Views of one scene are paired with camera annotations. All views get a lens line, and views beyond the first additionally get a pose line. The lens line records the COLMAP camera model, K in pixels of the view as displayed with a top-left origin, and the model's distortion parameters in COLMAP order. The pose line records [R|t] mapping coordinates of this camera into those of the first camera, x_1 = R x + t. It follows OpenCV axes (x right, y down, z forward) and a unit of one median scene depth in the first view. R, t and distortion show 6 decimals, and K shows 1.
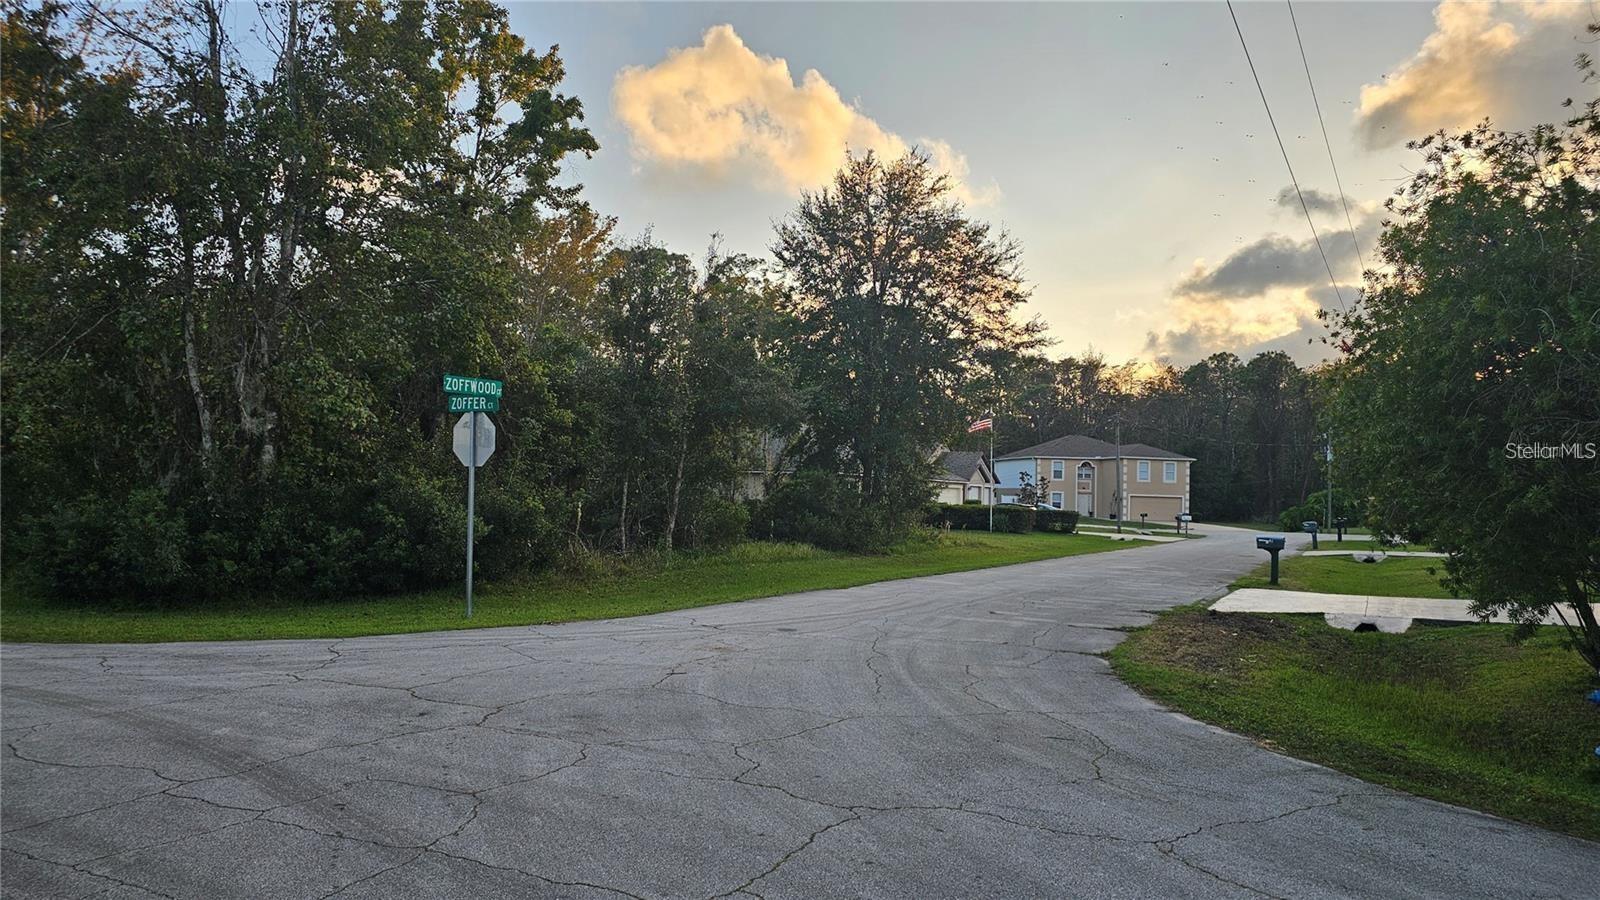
lens RADIAL K [[1074.1, 0, 804.4], [0, 1074.1, 453.7], [0, 0, 1]] dist [0.089850, -0.089256]
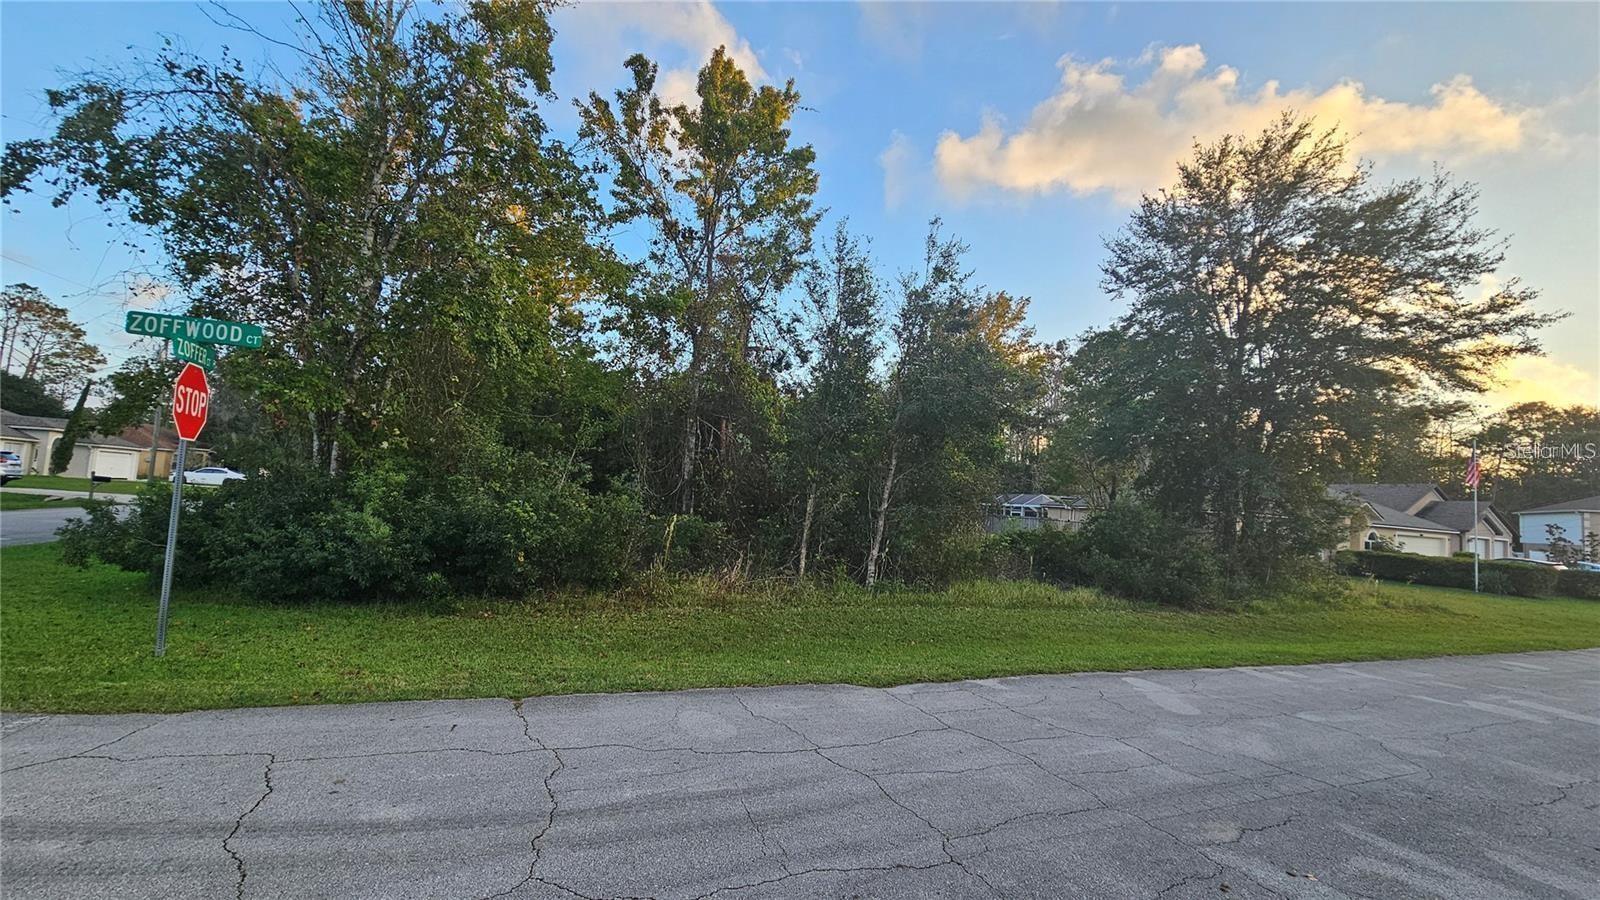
lens RADIAL K [[658.0, 0, 830.7], [0, 658.0, 455.9], [0, 0, 1]] dist [0.000792, -0.000729]
pose [[0.791194, -0.027468, -0.610948, 0.095233], [-0.020149, 0.997278, -0.070931, 0.015596], [0.611233, 0.068430, 0.788487, 0.309604]]
